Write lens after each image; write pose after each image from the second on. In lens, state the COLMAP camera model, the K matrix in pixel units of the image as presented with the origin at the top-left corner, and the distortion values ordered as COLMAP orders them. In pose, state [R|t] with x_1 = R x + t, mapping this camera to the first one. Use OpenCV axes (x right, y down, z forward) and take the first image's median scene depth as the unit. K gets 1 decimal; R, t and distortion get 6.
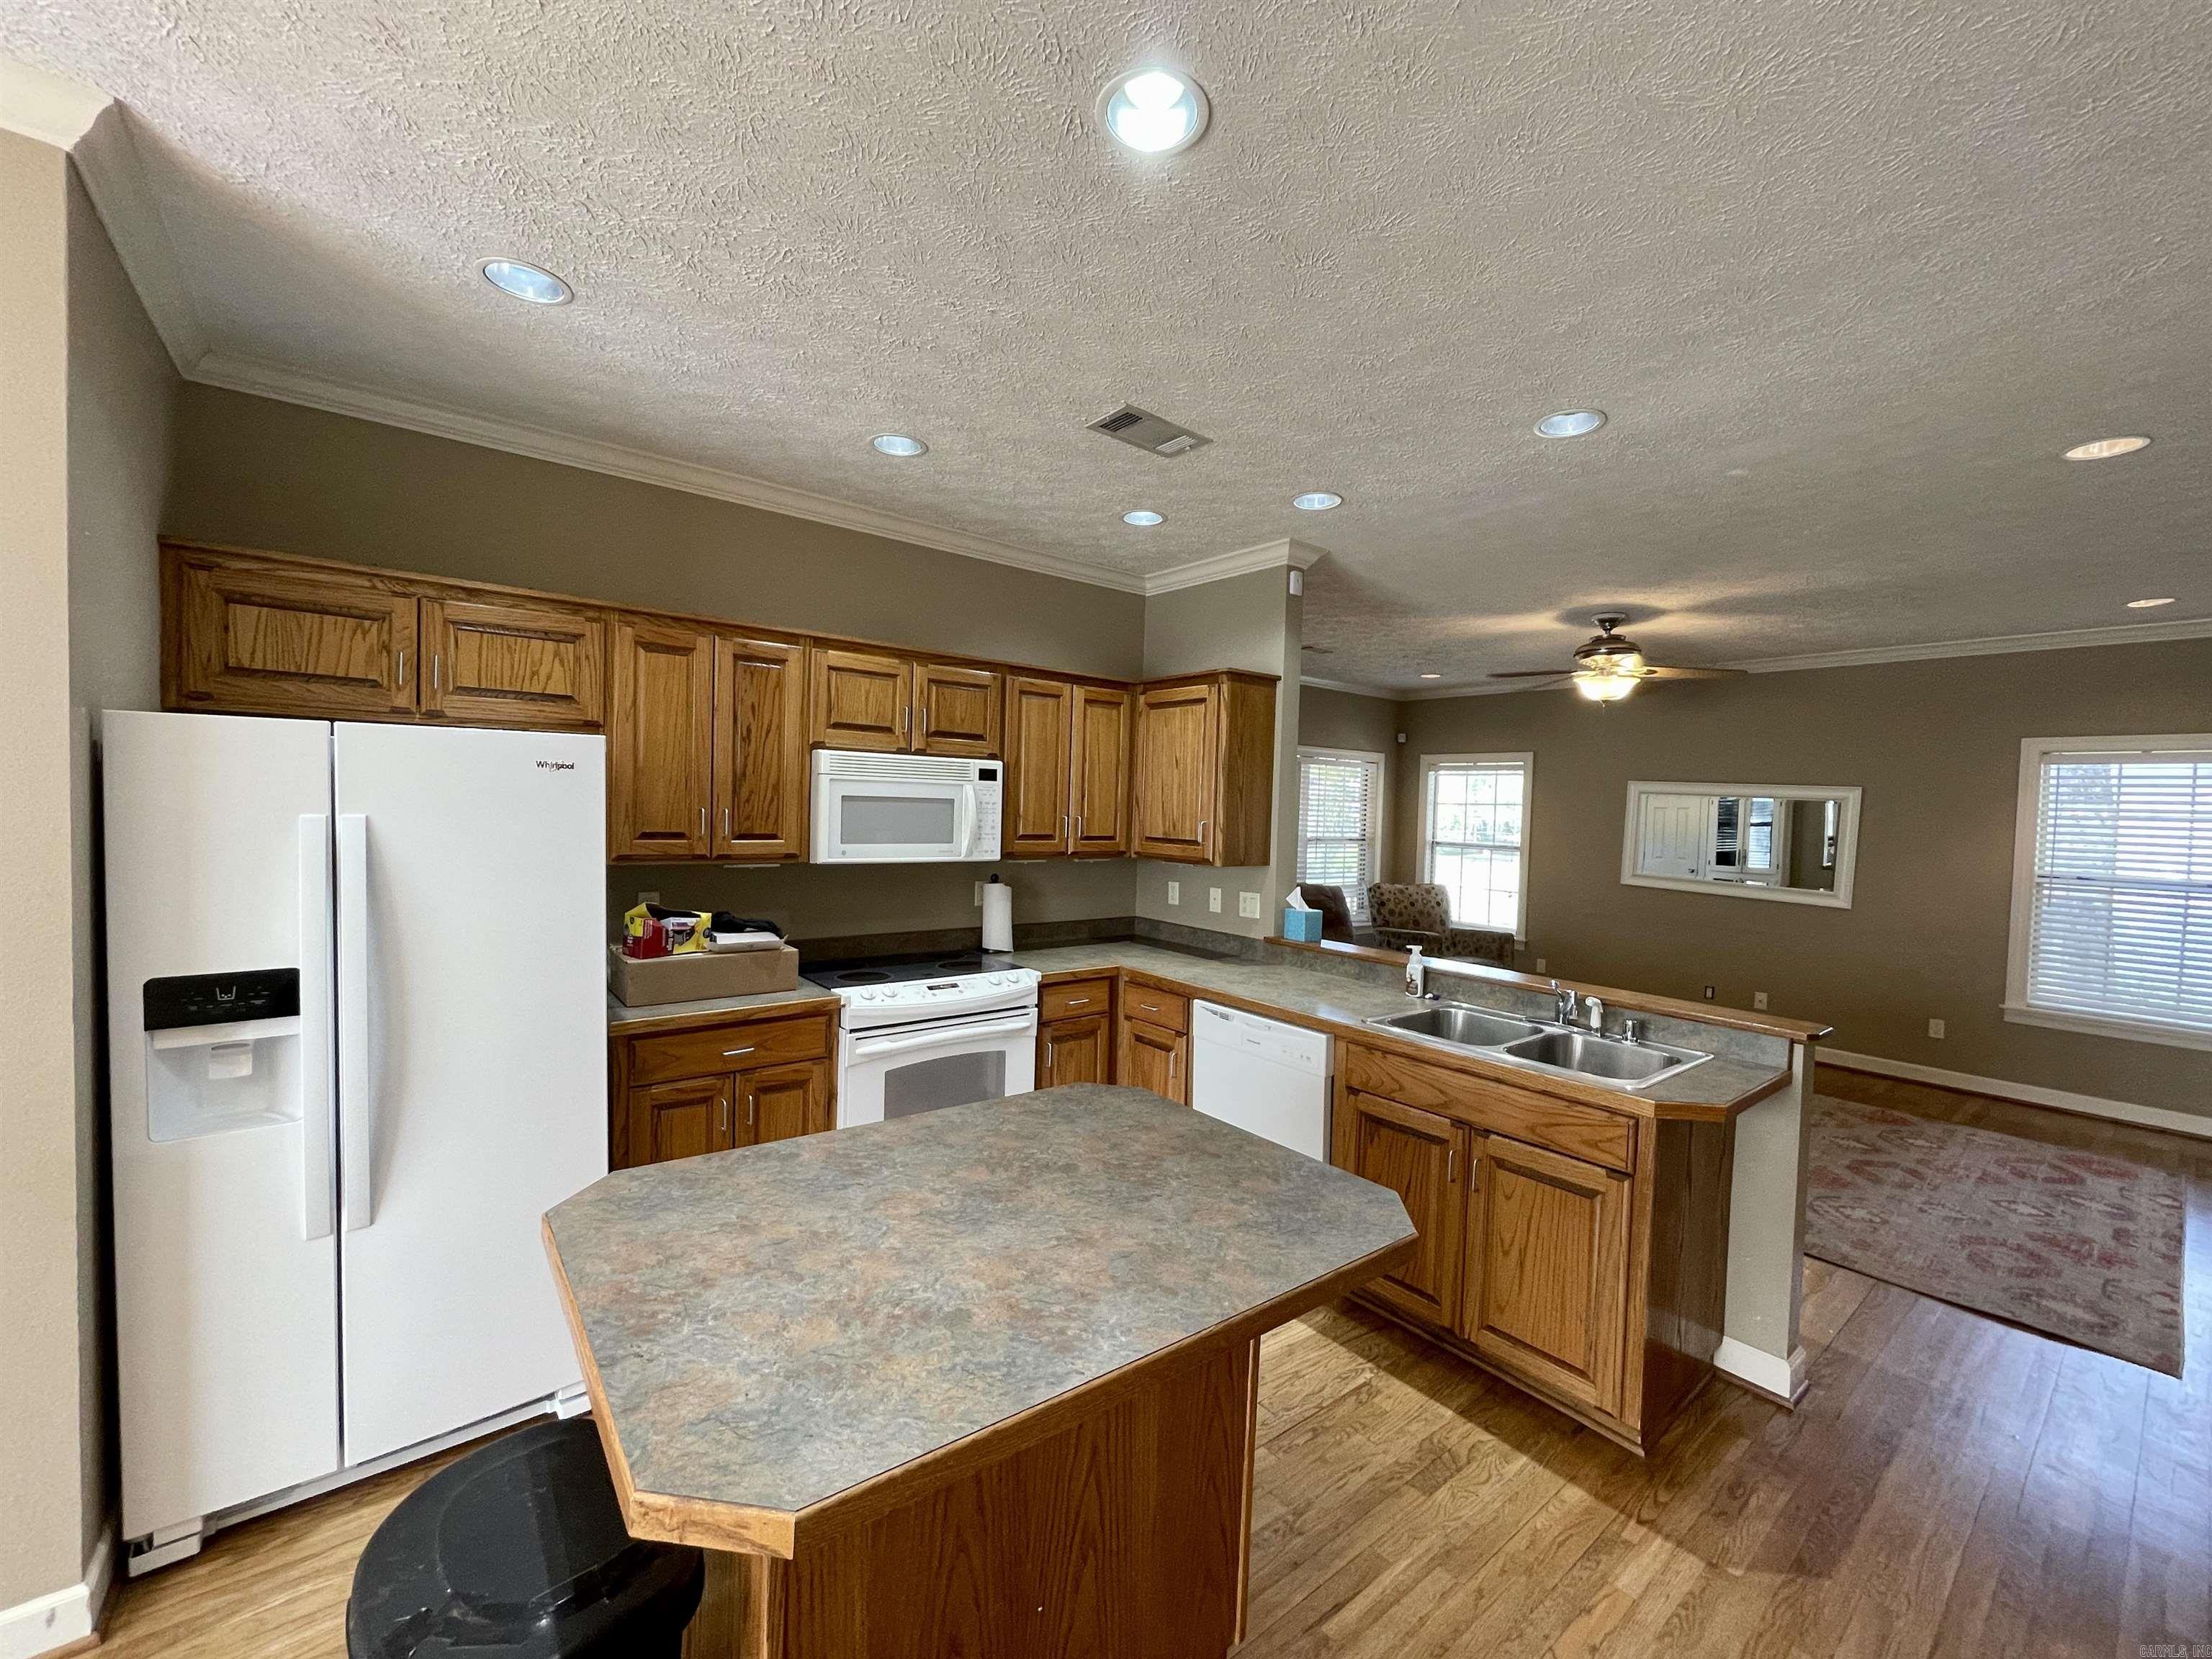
lens RADIAL K [[890.0, 0, 1095.6], [0, 890.0, 834.3], [0, 0, 1]] dist [0.003355, 0.000774]
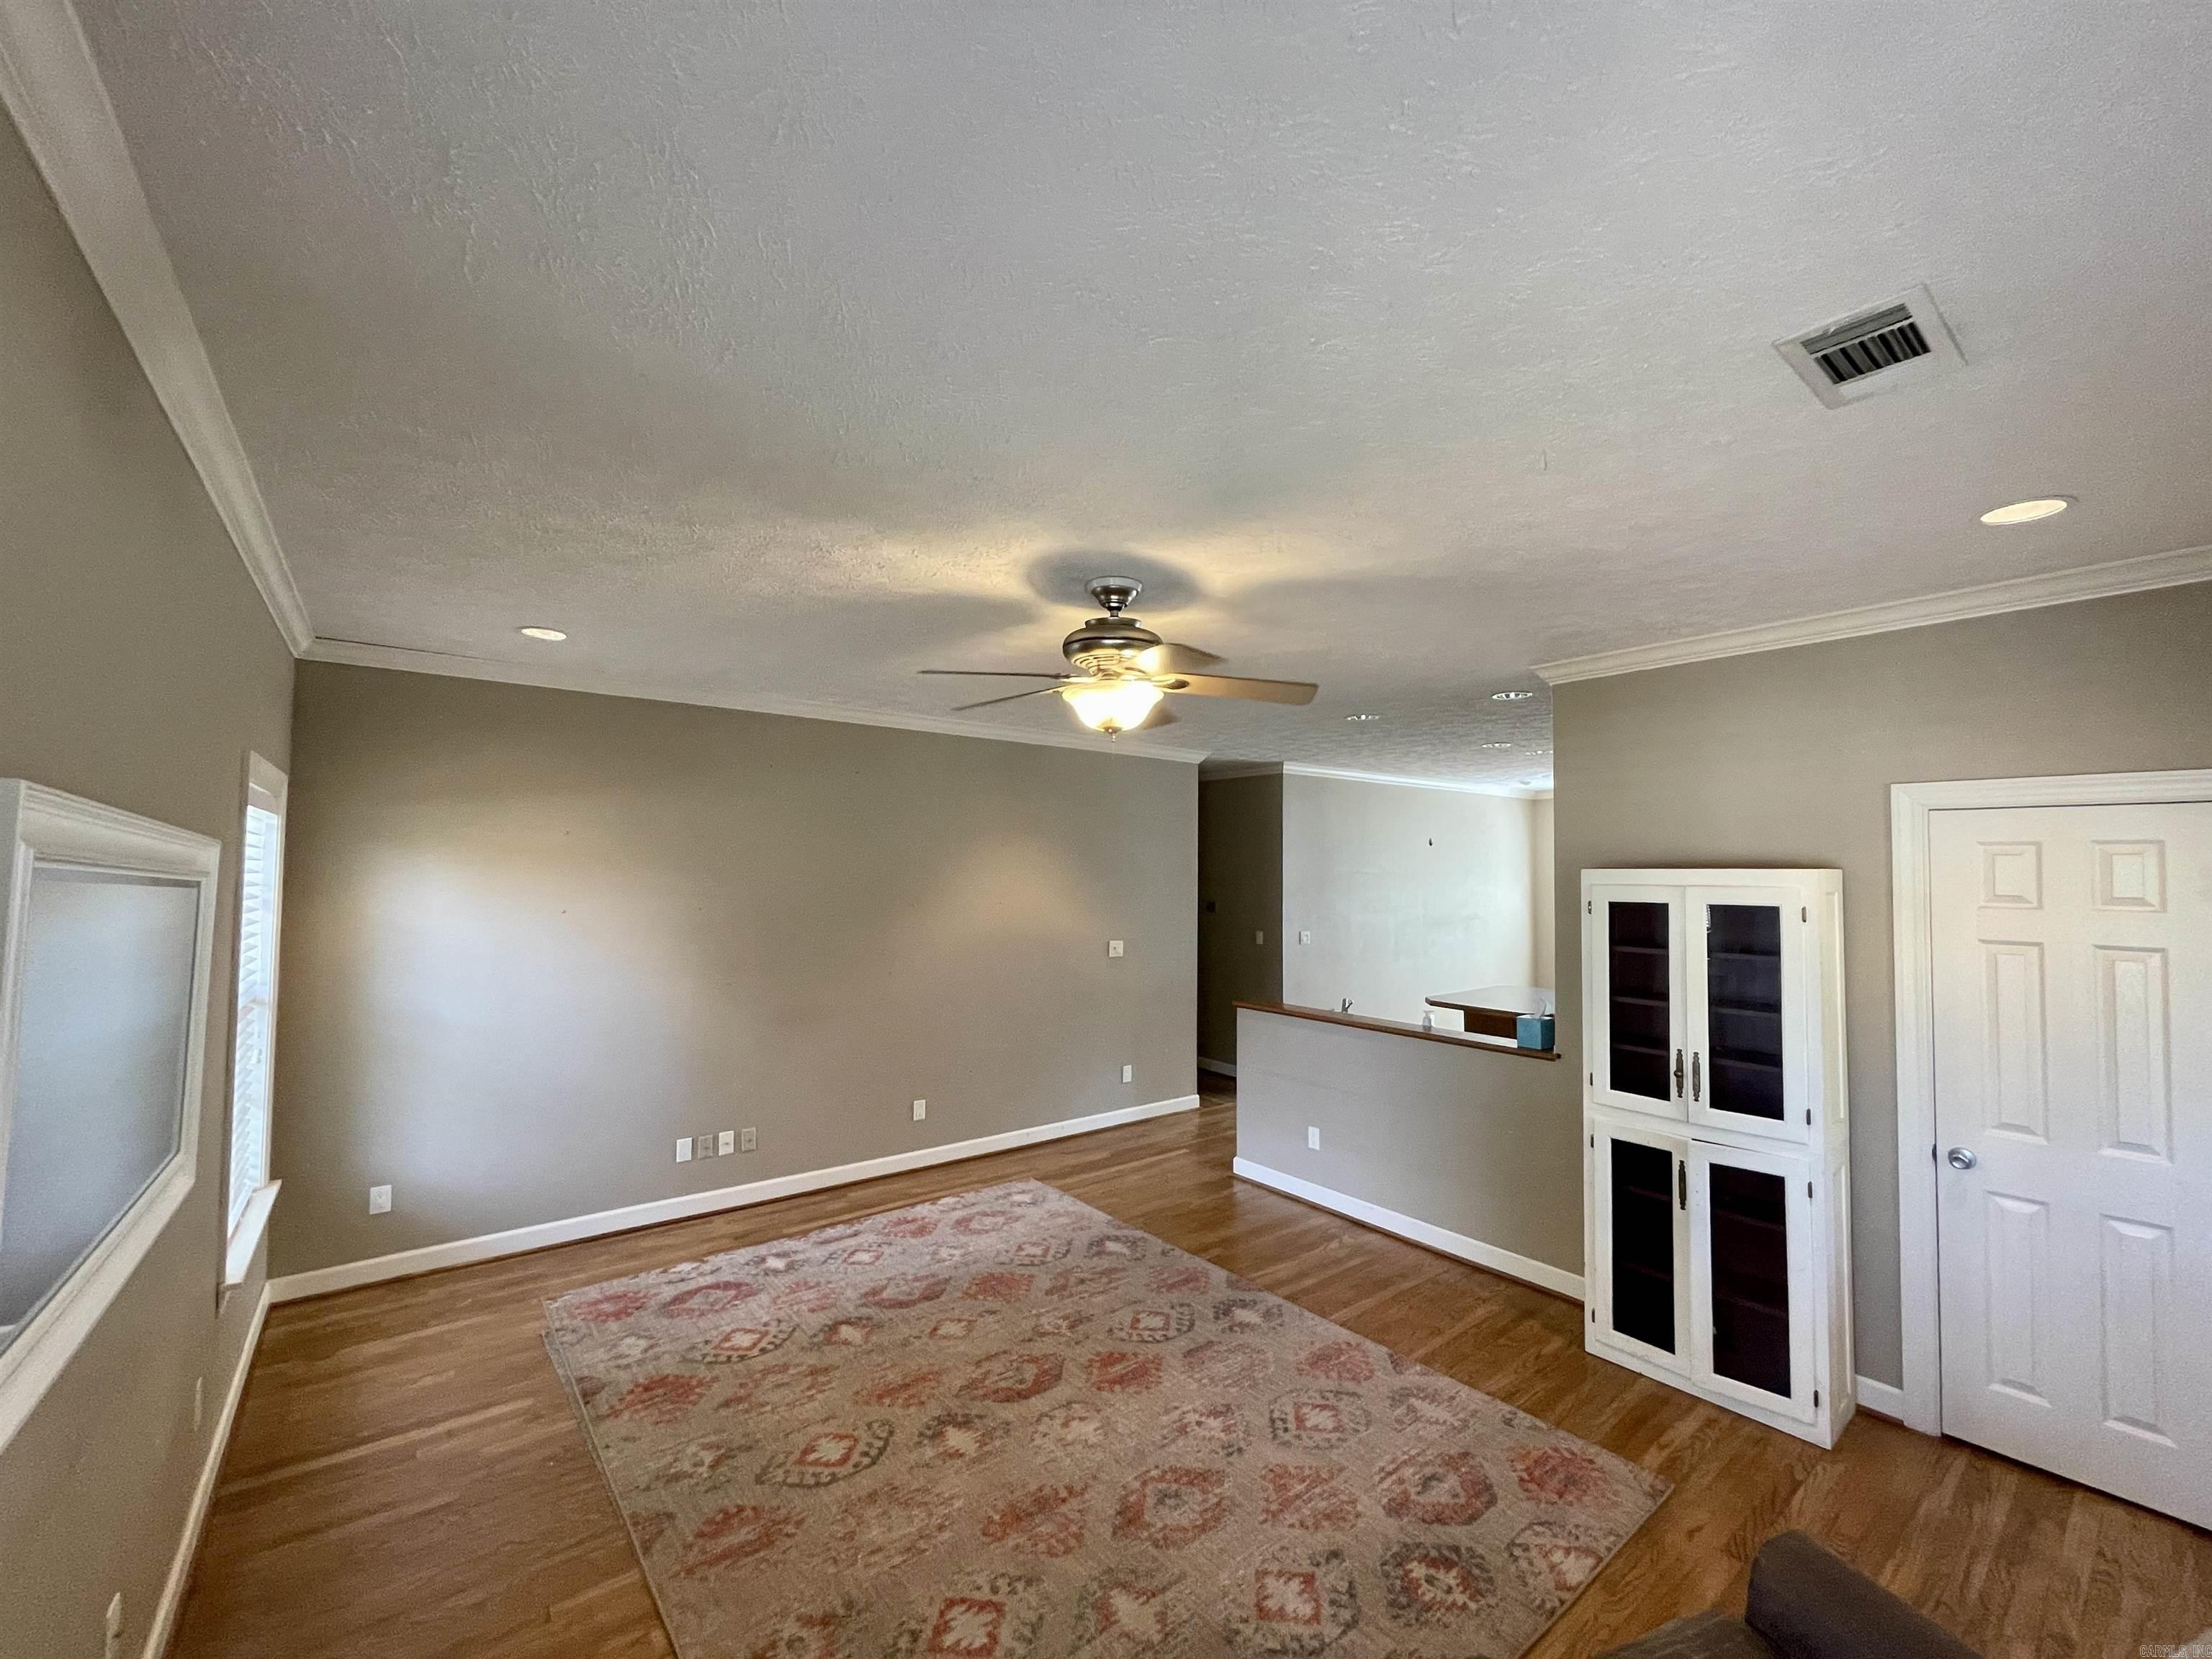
lens RADIAL K [[890.0, 0, 1100.7], [0, 890.0, 834.8], [0, 0, 1]] dist [0.003355, 0.000774]
pose [[-0.998804, -0.048684, 0.004455, 0.832547], [-0.048699, 0.998808, -0.003306, -0.120099], [-0.004289, -0.003519, -0.999985, 2.280952]]
